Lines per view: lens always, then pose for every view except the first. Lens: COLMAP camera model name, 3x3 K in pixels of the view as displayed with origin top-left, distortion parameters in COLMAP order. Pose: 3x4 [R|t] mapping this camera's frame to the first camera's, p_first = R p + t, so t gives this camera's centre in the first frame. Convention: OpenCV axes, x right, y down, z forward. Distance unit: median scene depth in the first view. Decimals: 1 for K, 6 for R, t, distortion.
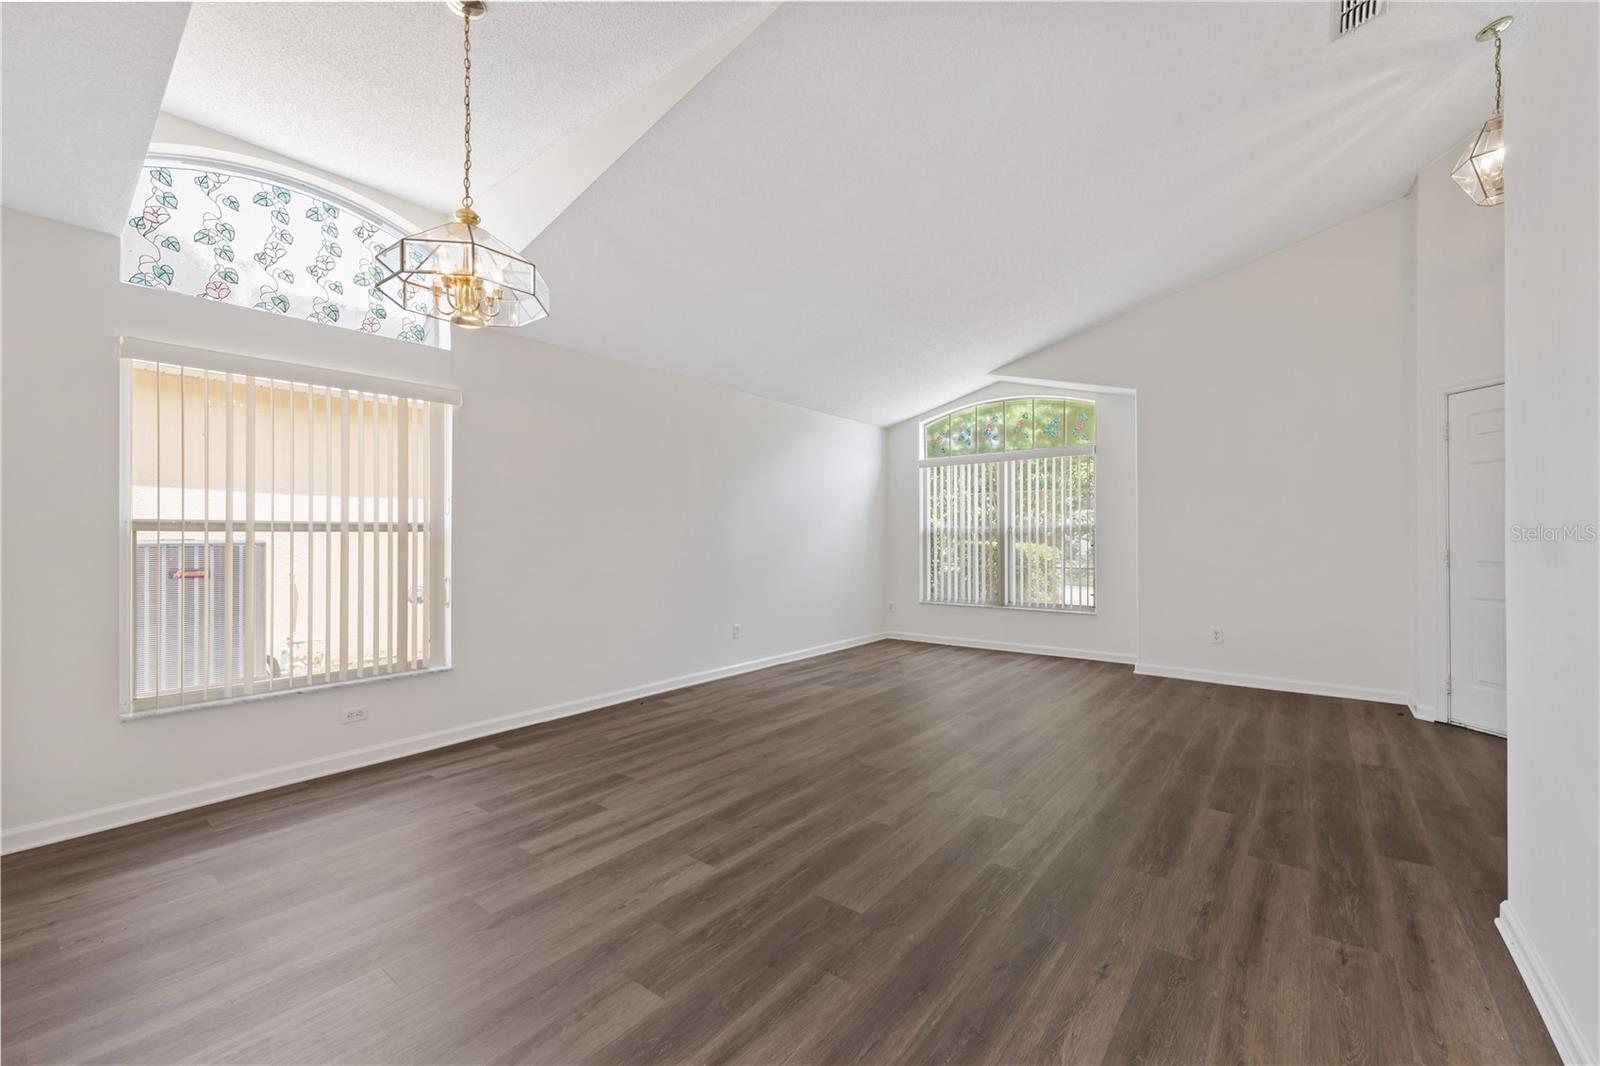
lens RADIAL K [[645.9, 0, 838.3], [0, 645.9, 531.7], [0, 0, 1]] dist [0.002101, 0.000793]
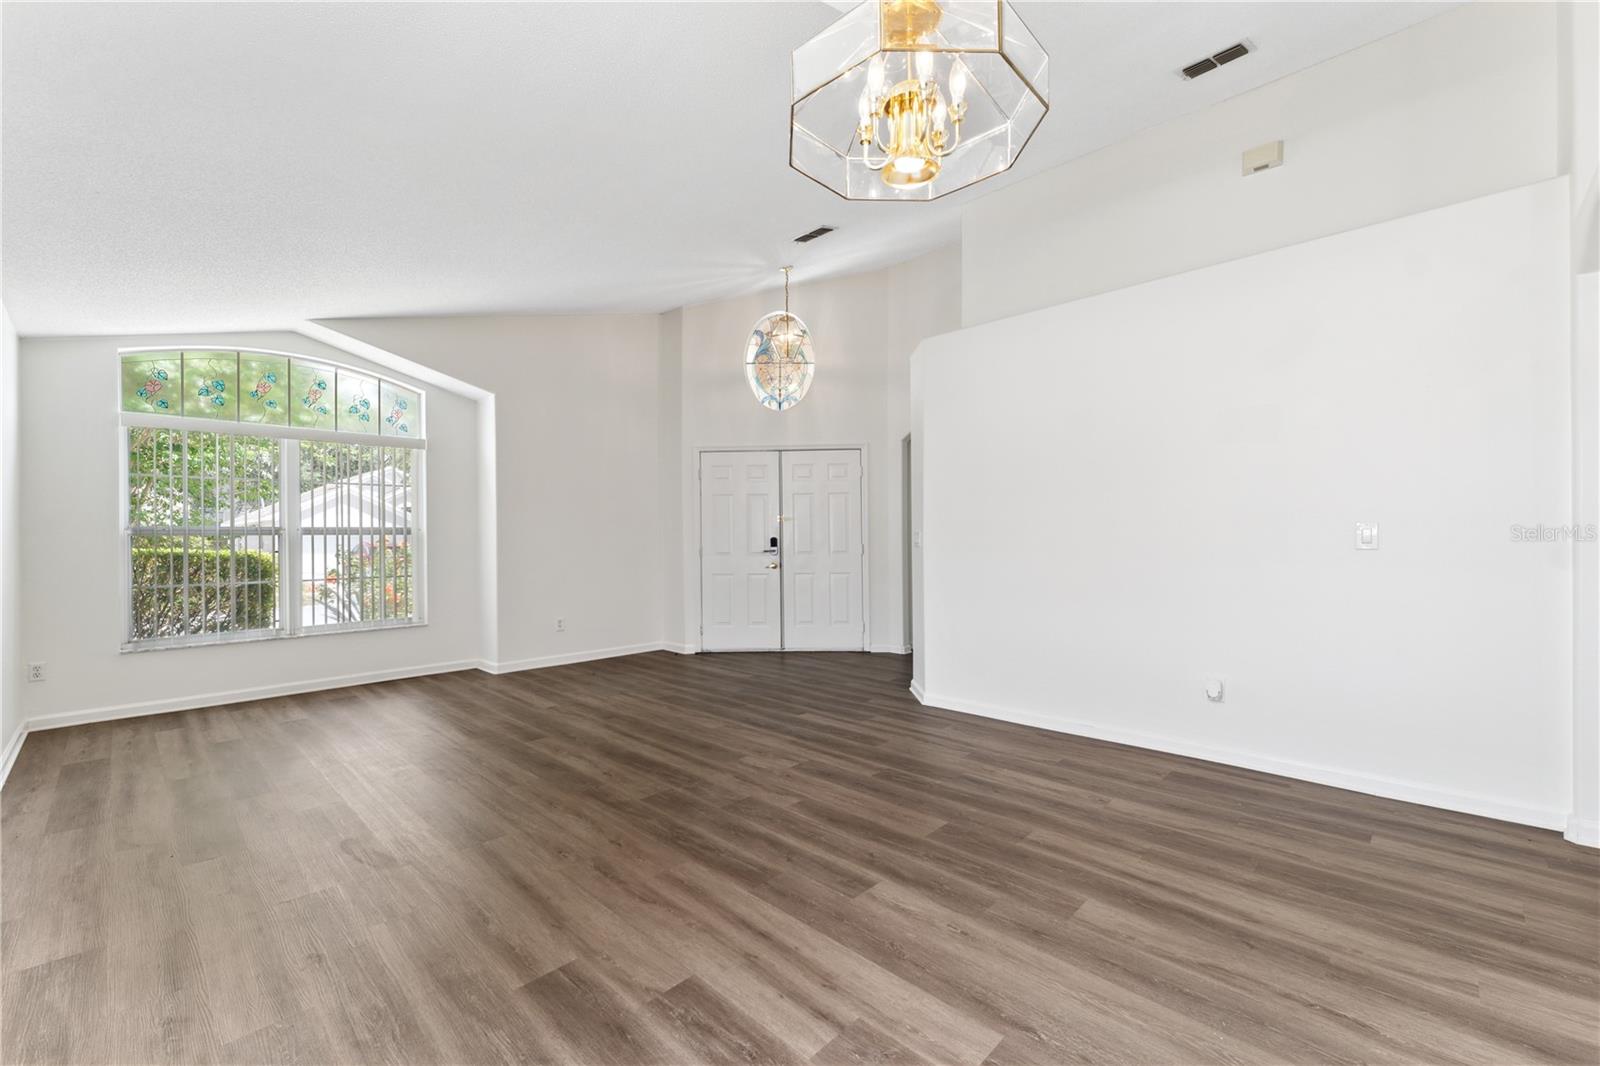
lens RADIAL K [[645.9, 0, 768.7], [0, 645.9, 539.7], [0, 0, 1]] dist [0.002101, 0.000793]
pose [[0.164947, -0.001698, 0.986301, -0.970794], [-0.001228, 0.999997, 0.001927, 0.010942], [-0.986302, -0.001529, 0.164945, 0.843712]]
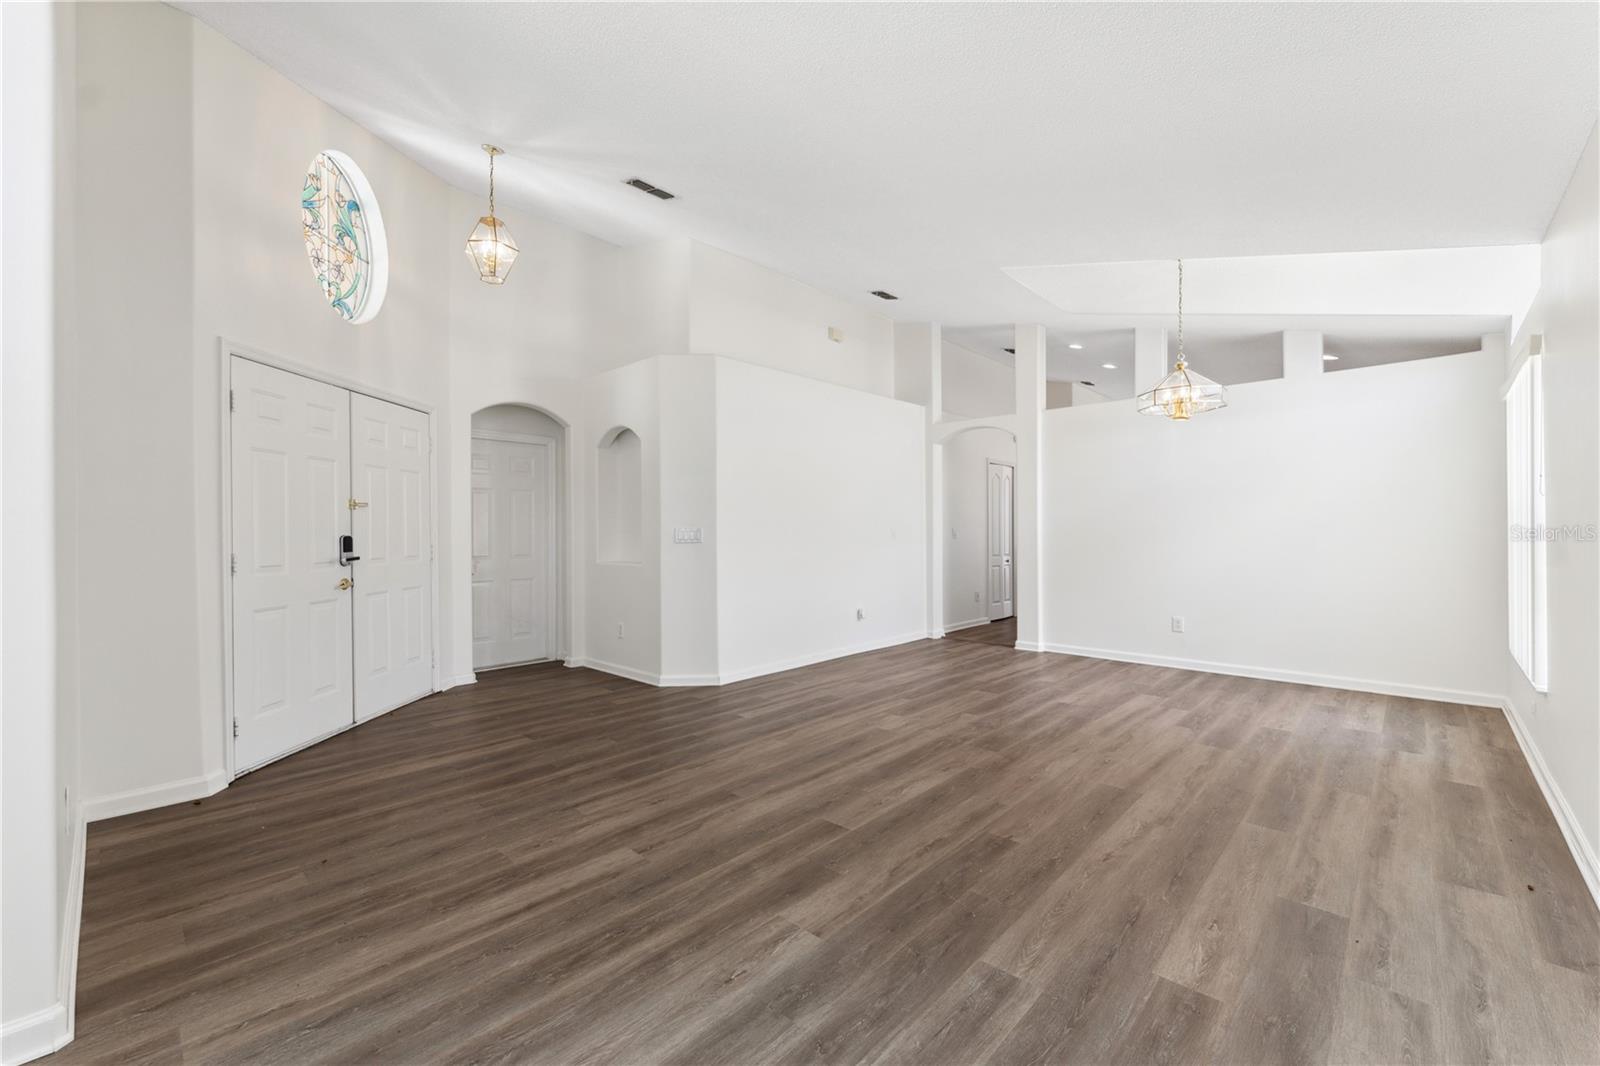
lens RADIAL K [[645.9, 0, 819.5], [0, 645.9, 530.4], [0, 0, 1]] dist [0.002101, 0.000793]
pose [[-0.991961, 0.011236, 0.126044, 0.222523], [0.009708, 0.999872, -0.012728, 0.023879], [-0.126171, -0.011402, -0.991943, 2.519814]]
